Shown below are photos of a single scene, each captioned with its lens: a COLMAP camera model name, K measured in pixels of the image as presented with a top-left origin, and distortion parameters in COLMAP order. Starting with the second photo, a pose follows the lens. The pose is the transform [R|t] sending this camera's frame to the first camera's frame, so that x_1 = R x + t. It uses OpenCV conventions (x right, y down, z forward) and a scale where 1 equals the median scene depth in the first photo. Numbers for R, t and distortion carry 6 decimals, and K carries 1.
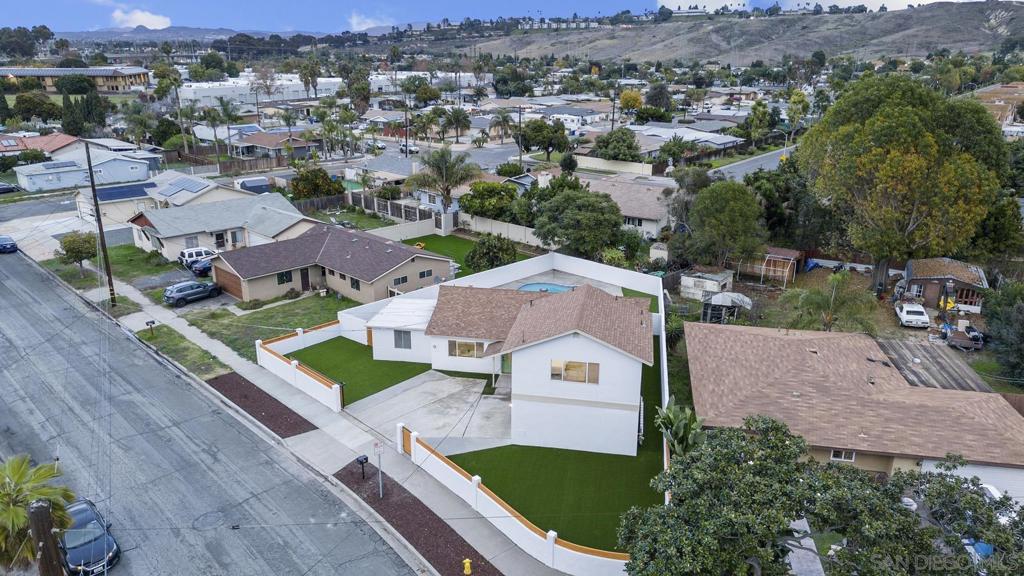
lens RADIAL K [[716.4, 0, 512.0], [0, 716.4, 288.0], [0, 0, 1]] dist [0.061891, -0.058295]
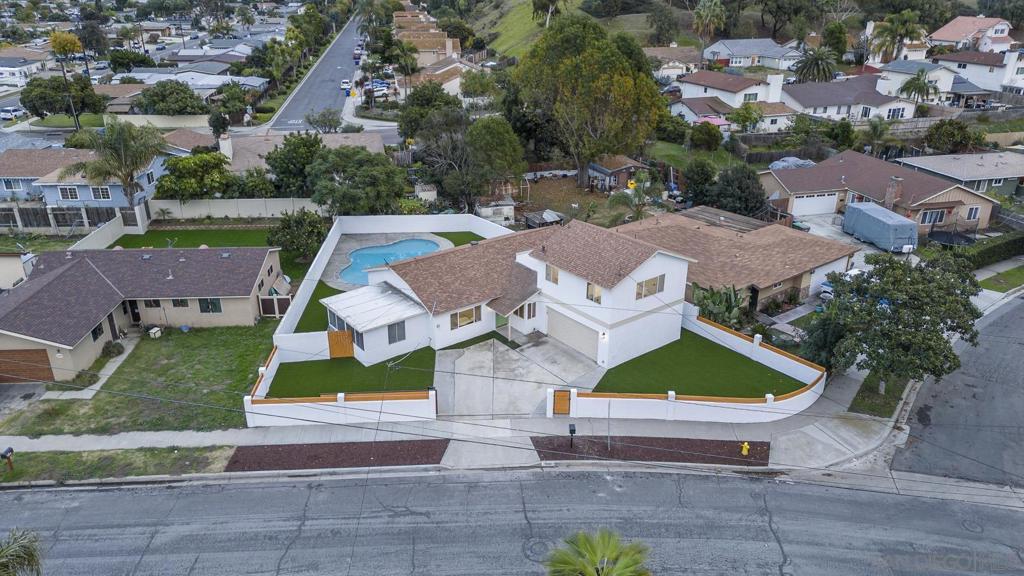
lens RADIAL K [[716.4, 0, 512.0], [0, 716.4, 288.0], [0, 0, 1]] dist [0.061891, -0.058295]
pose [[0.663478, -0.293097, 0.688397, -0.571713], [0.232398, 0.955298, 0.182749, -0.097746], [-0.711188, 0.038732, 0.701934, 0.222128]]
